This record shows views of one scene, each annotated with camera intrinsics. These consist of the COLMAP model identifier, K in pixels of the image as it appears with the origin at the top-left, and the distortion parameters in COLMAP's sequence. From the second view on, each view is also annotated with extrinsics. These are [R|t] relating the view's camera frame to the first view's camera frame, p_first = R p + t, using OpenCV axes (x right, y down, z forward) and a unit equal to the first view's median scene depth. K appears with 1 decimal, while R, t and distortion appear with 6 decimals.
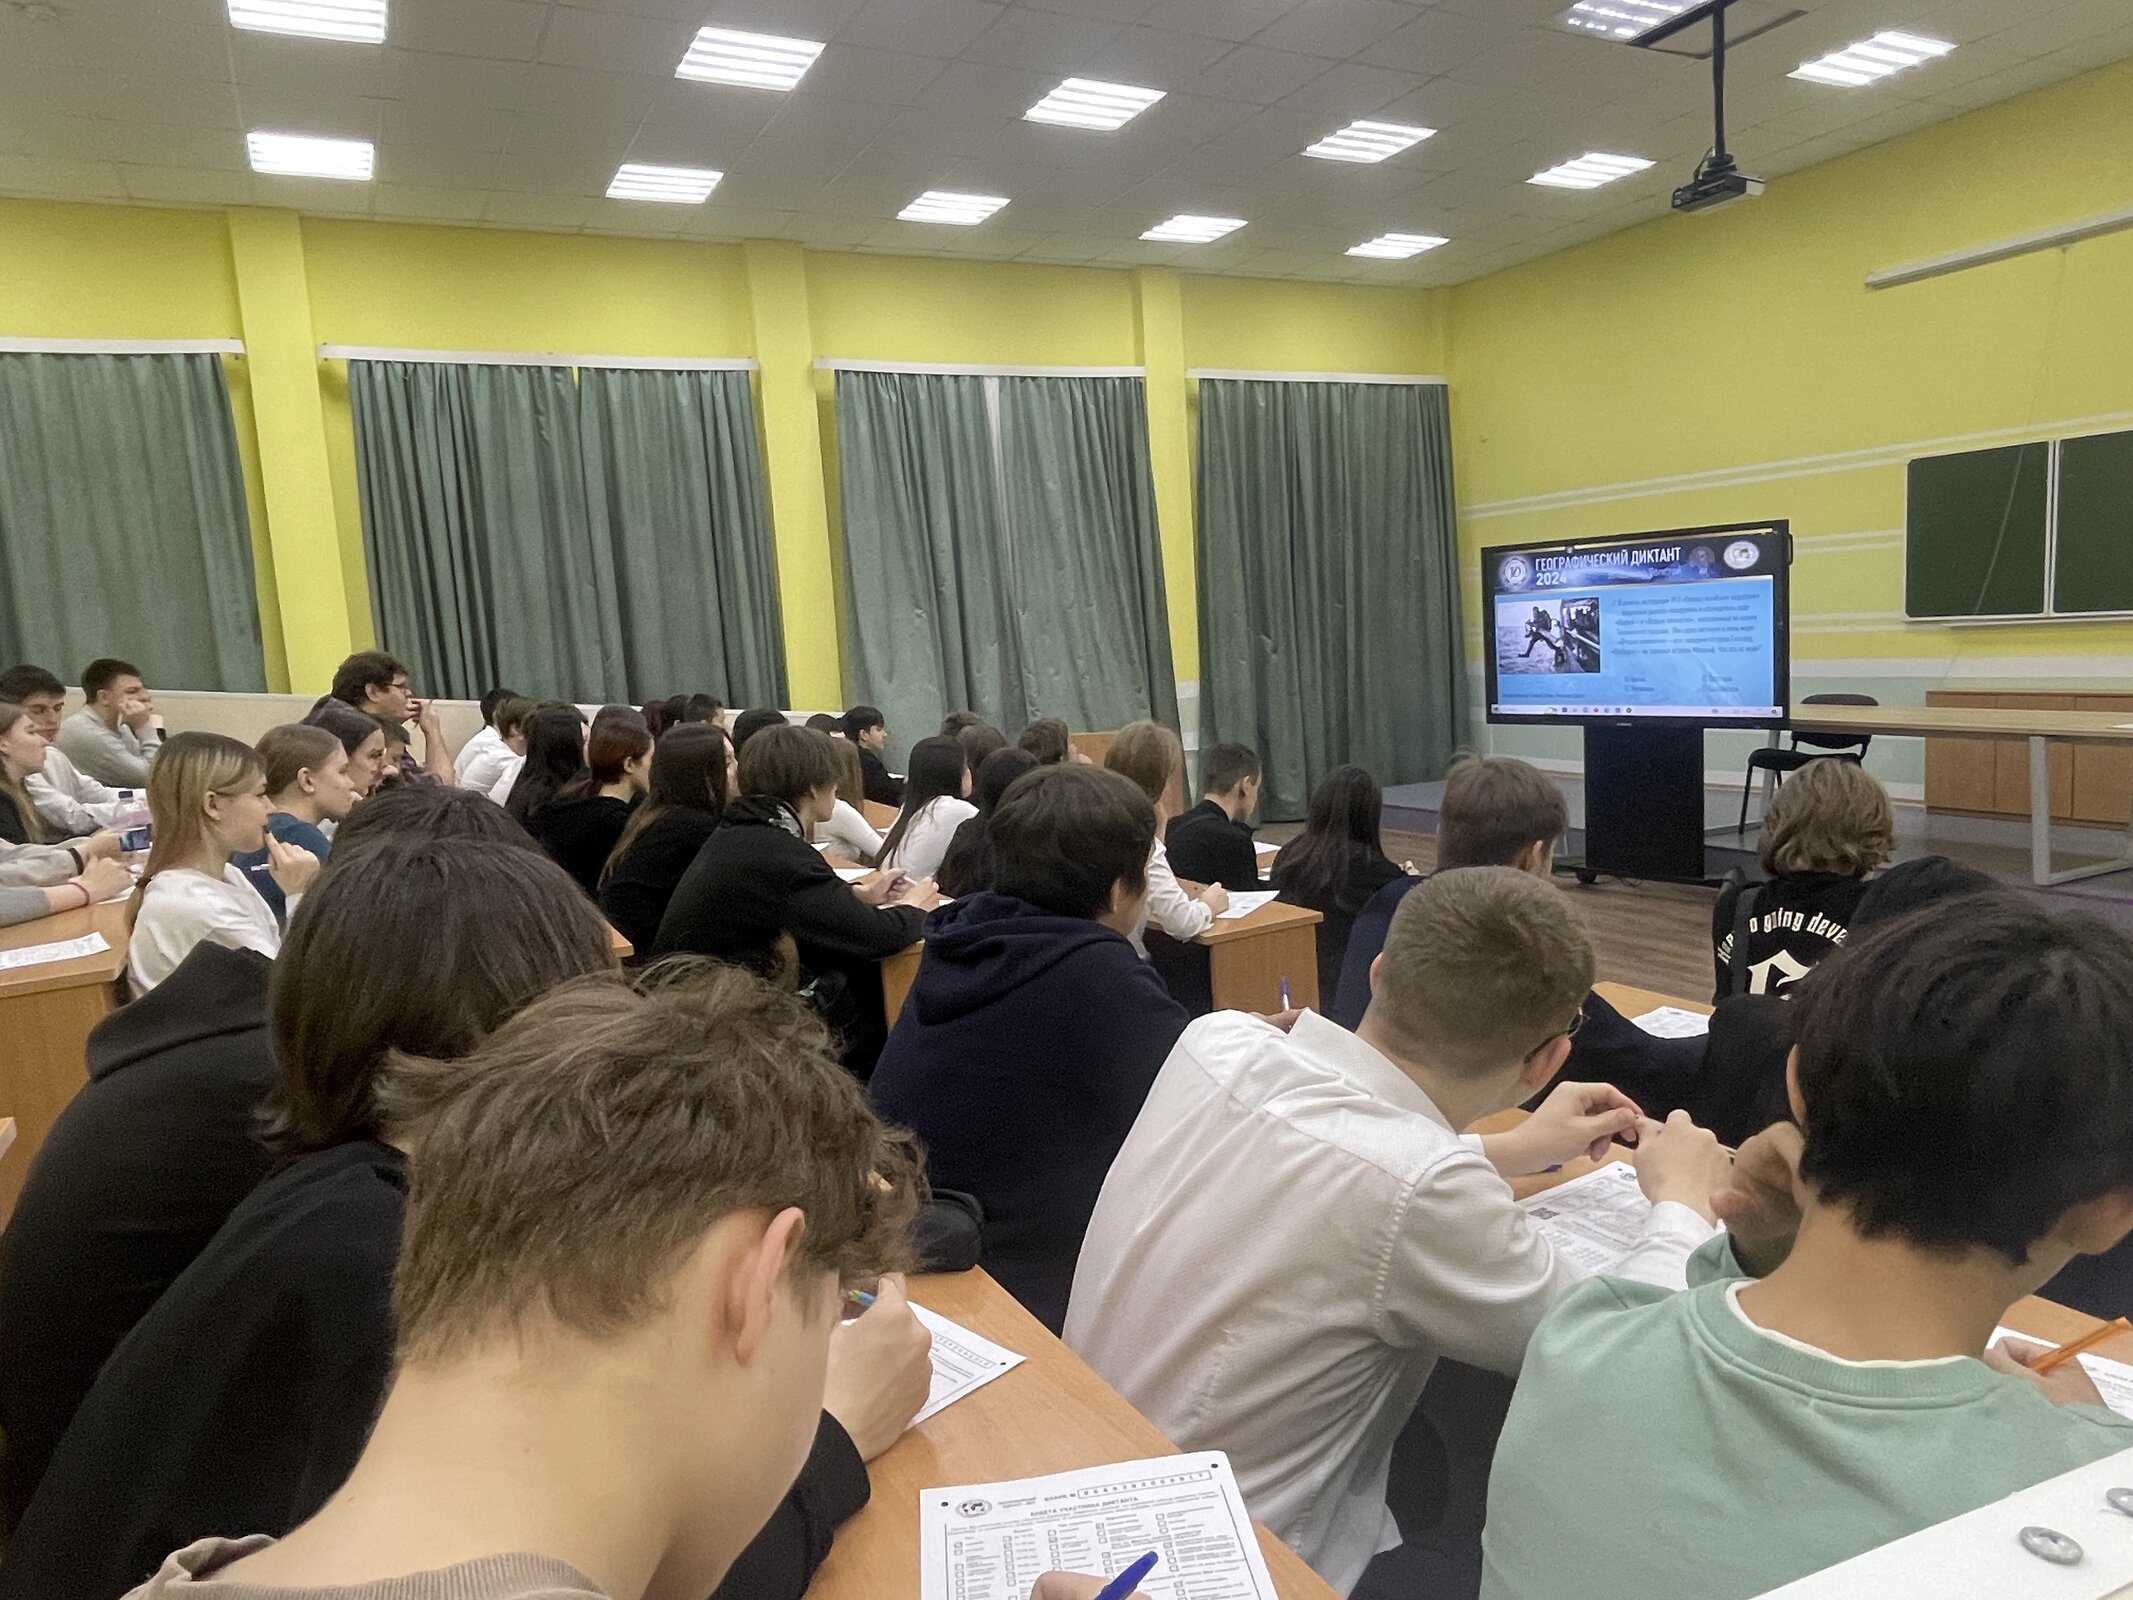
lens RADIAL K [[1408.2, 0, 1045.9], [0, 1408.2, 802.9], [0, 0, 1]] dist [0.000908, -0.000313]
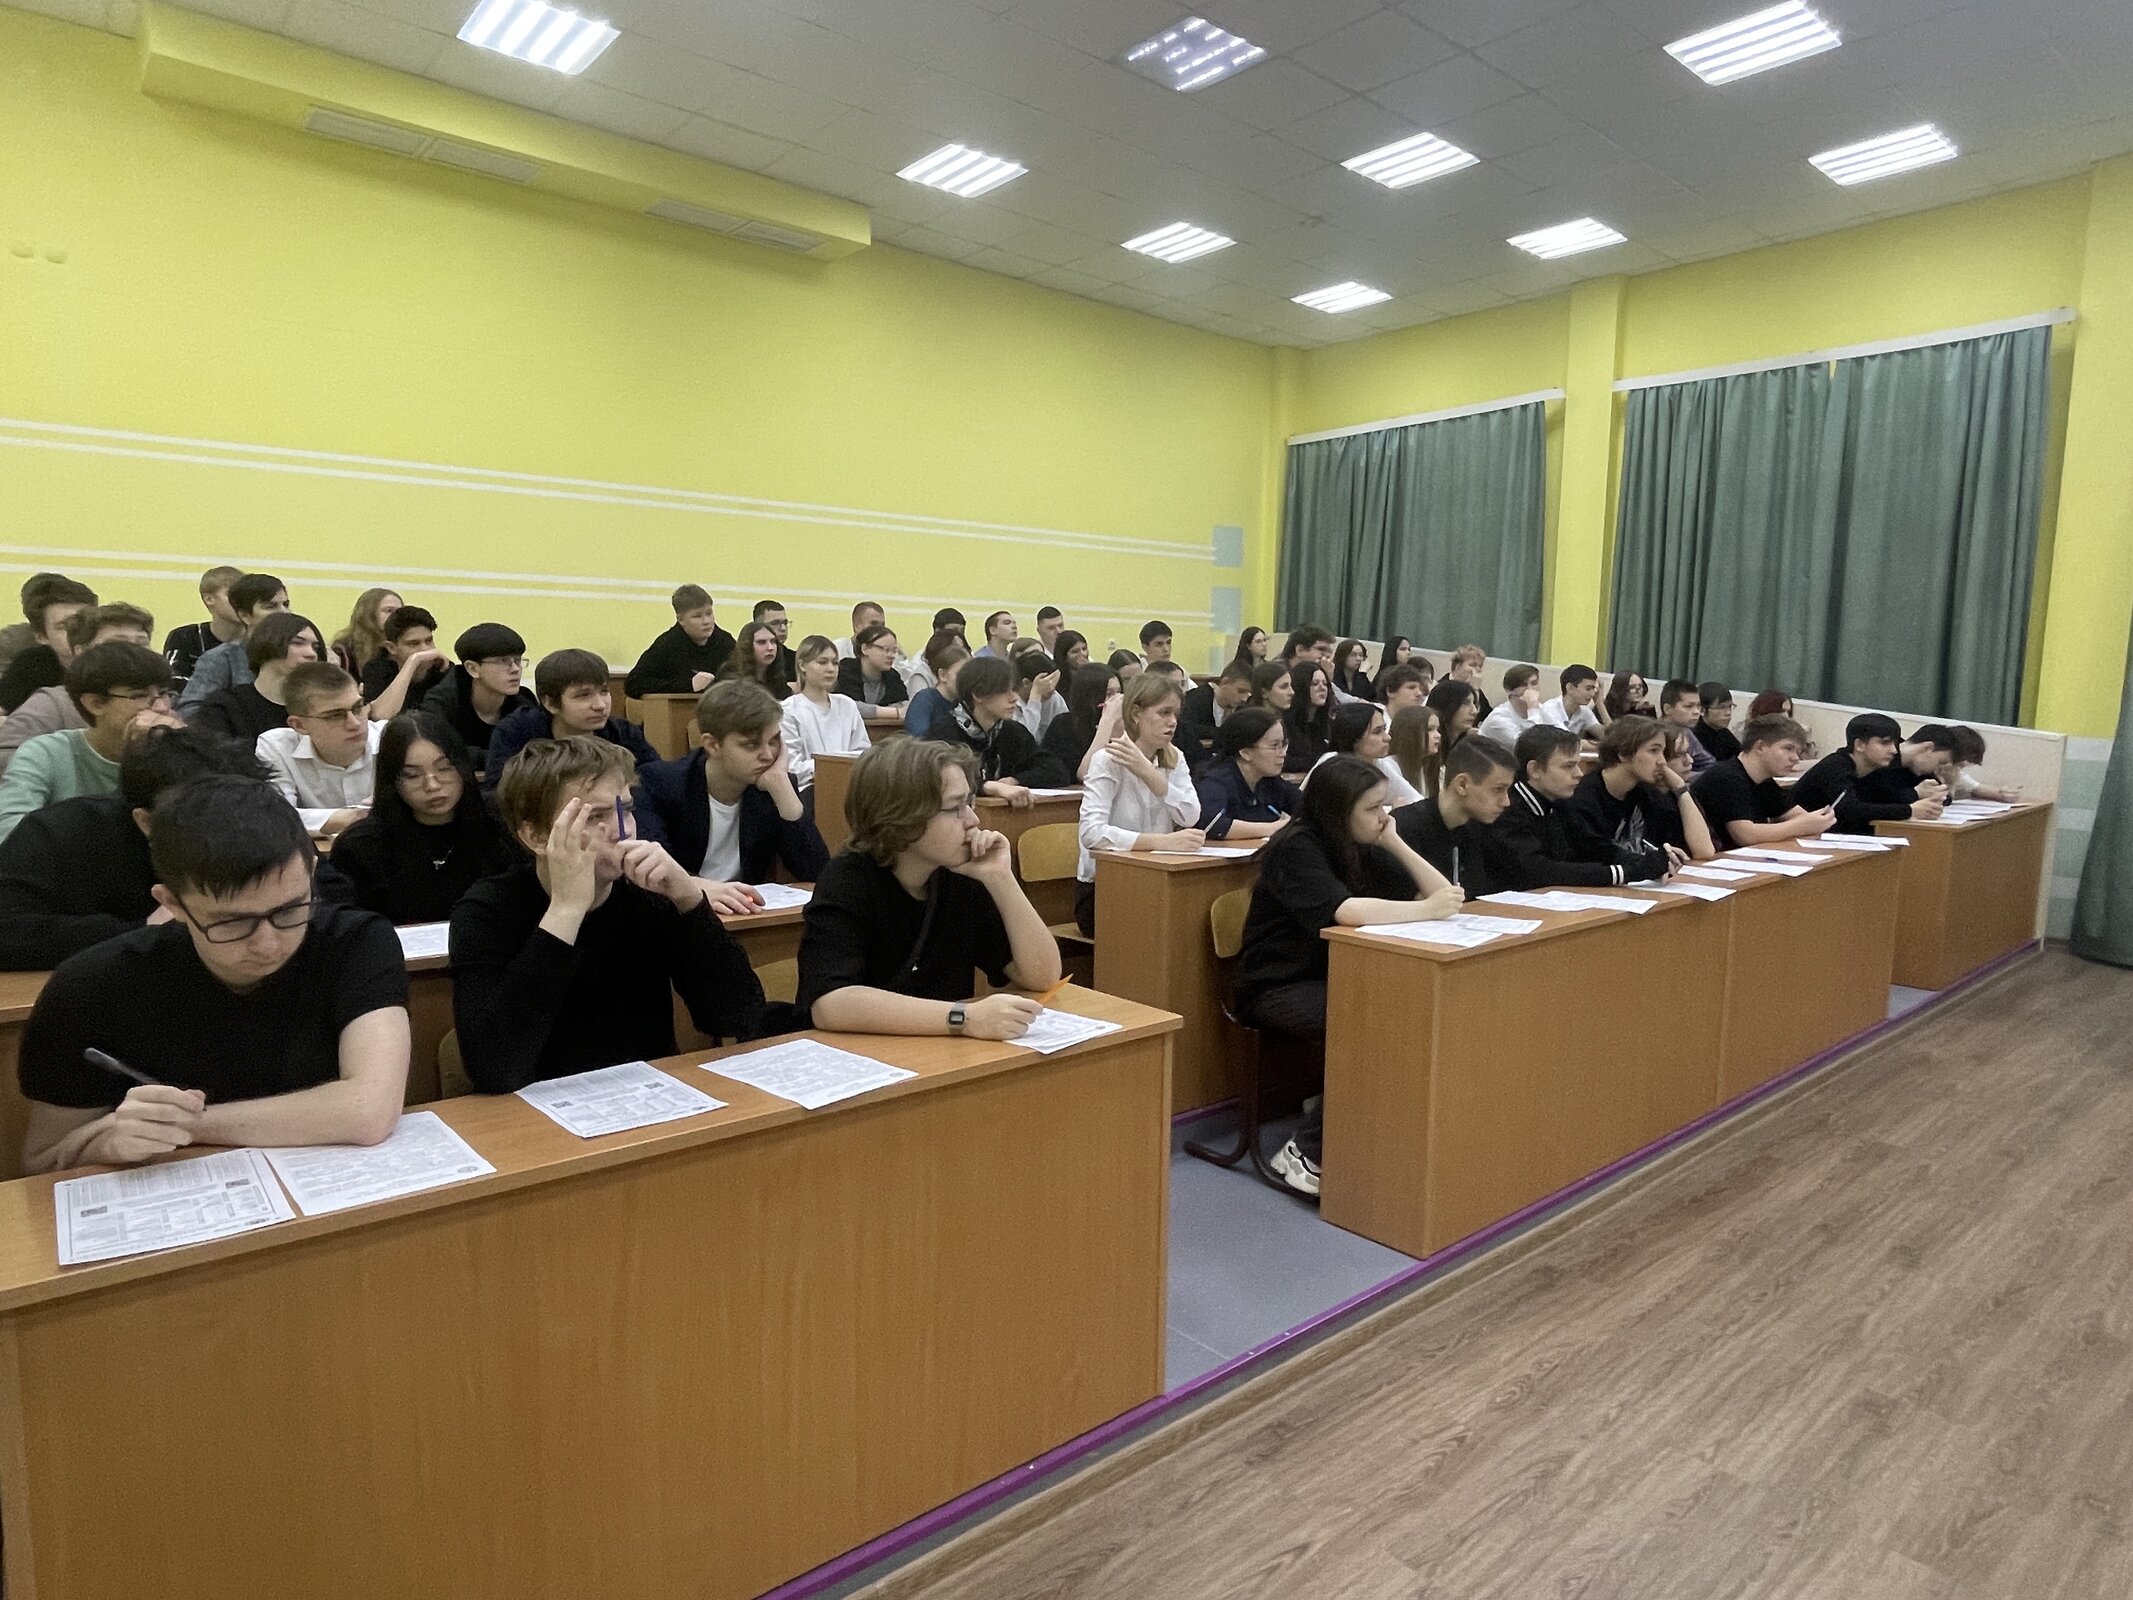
lens RADIAL K [[1250.9, 0, 1066.9], [0, 1250.9, 833.1], [0, 0, 1]] dist [-0.003807, 0.000179]
pose [[0.234474, 0.195805, -0.952199, 0.470707], [-0.149917, 0.975070, 0.163592, -0.041537], [0.960493, 0.104393, 0.257983, 0.274010]]
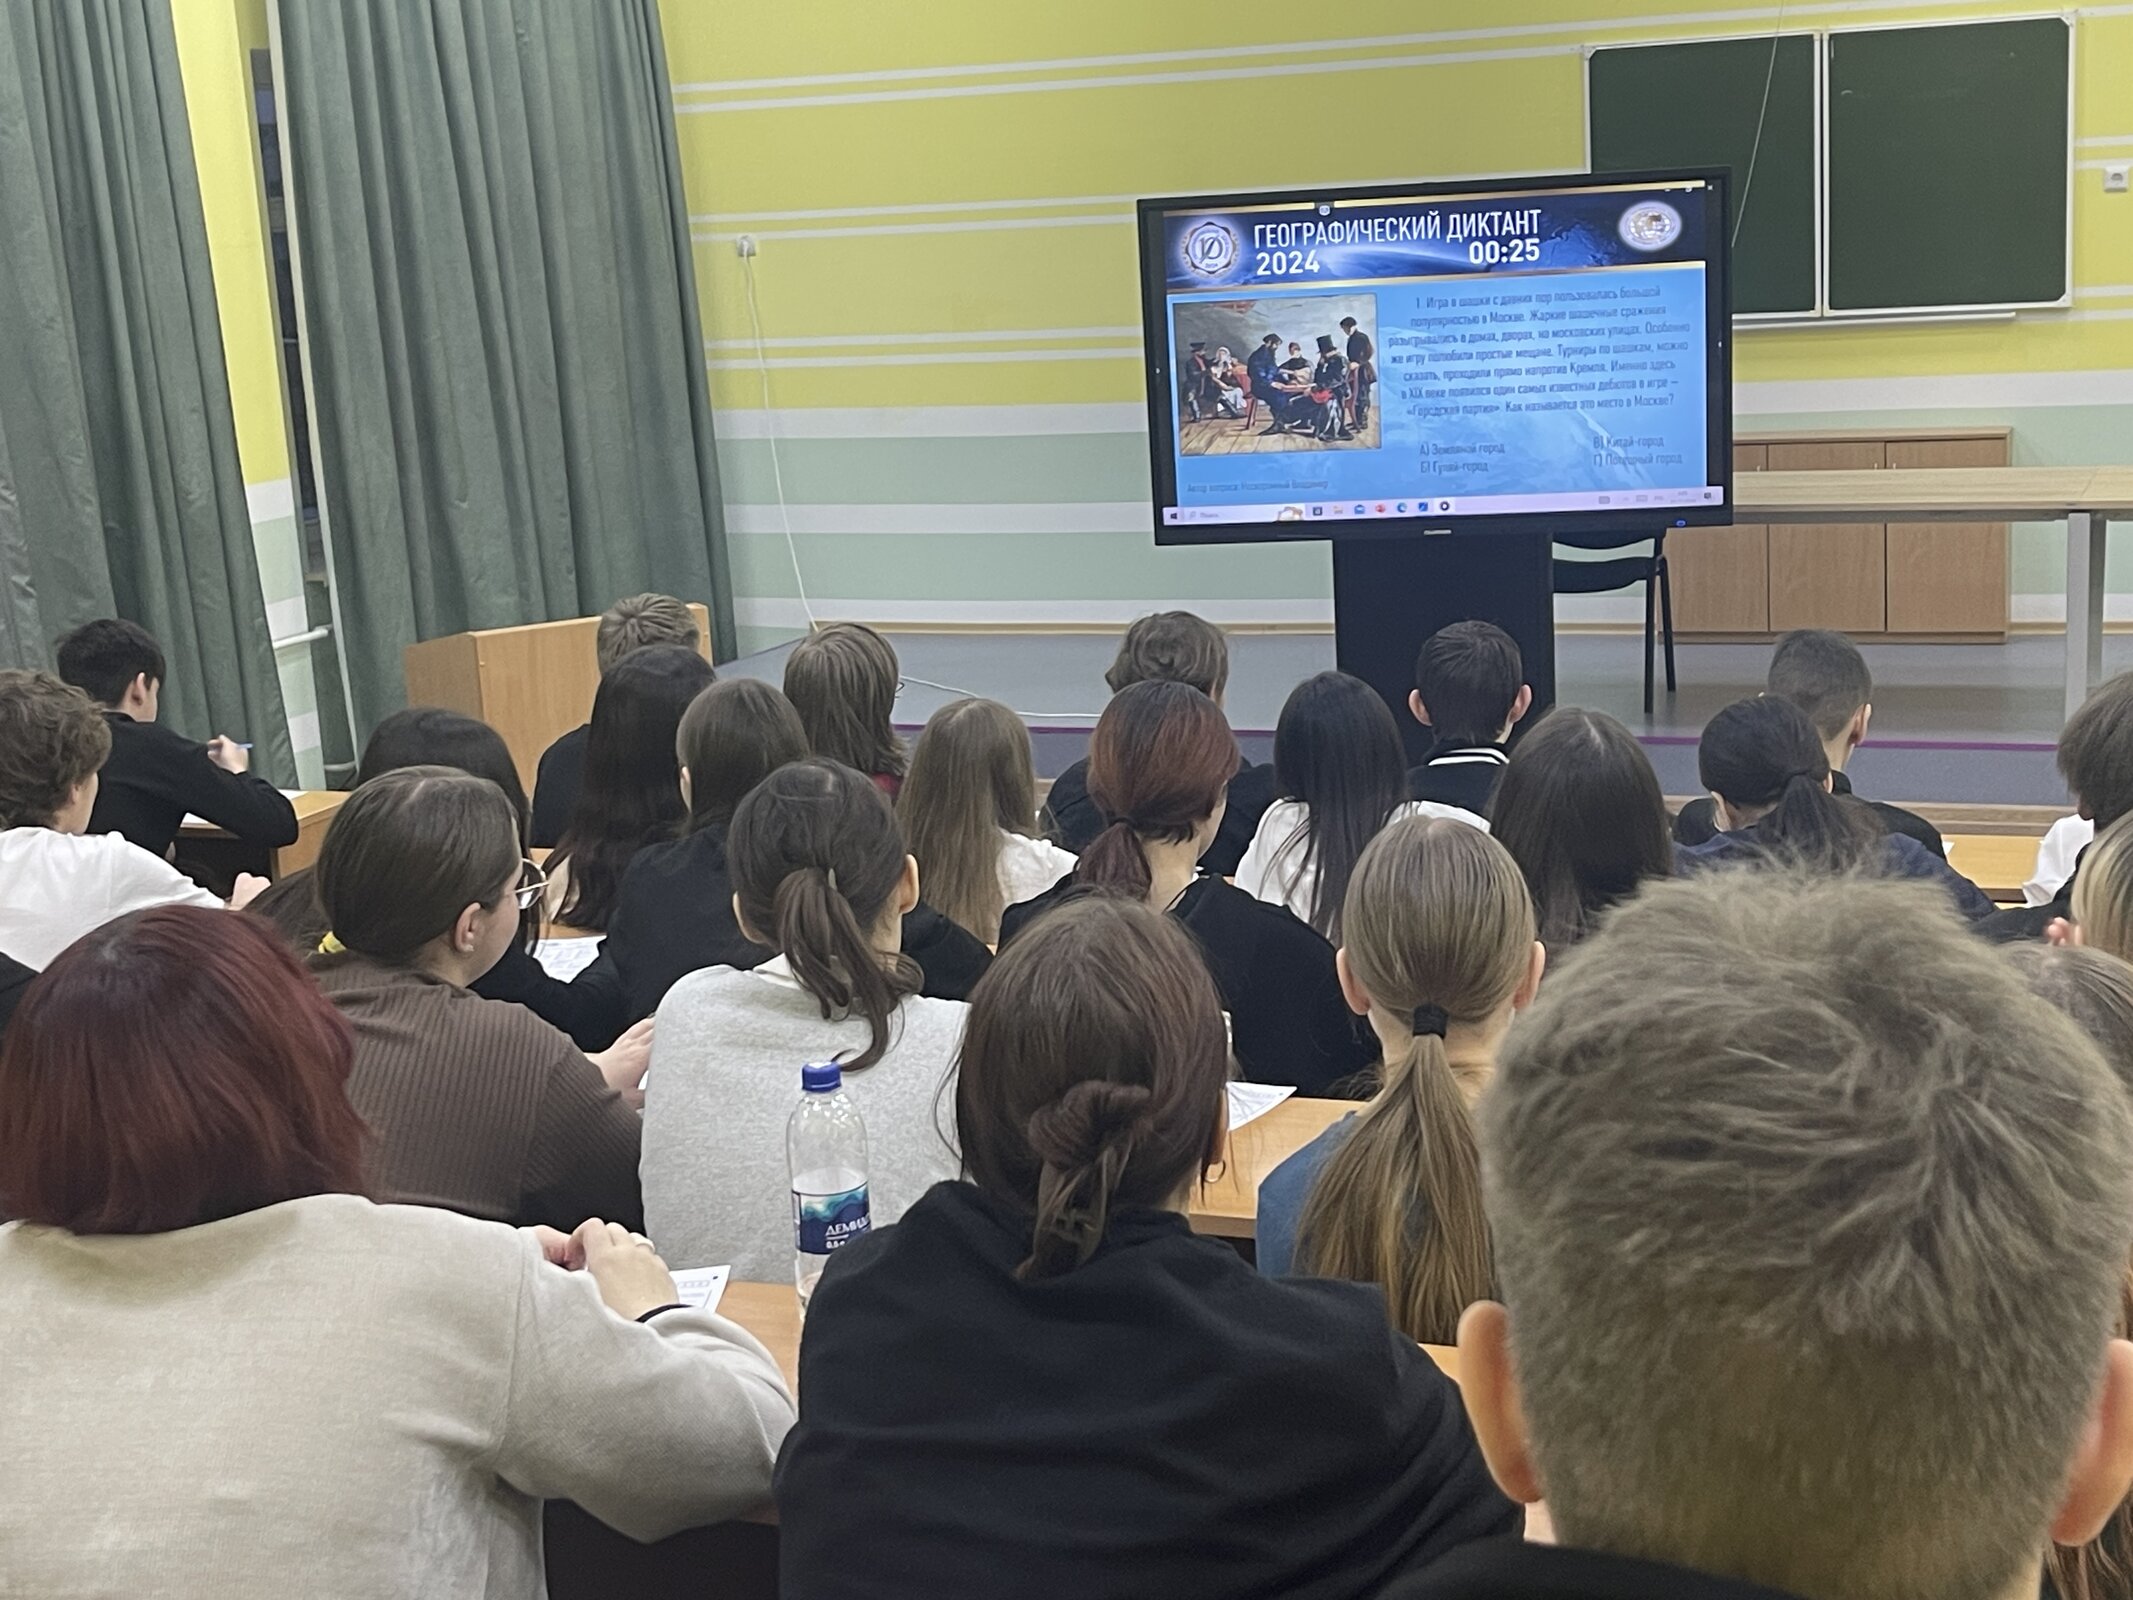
lens RADIAL K [[3059.4, 0, 1066.5], [0, 3059.4, 800.0], [0, 0, 1]] dist [0.209384, -0.809146]
pose [[0.754120, -0.116273, 0.646362, -0.438852], [0.090853, 0.993210, 0.072668, -0.046787], [-0.650422, 0.003924, 0.759563, 0.162733]]
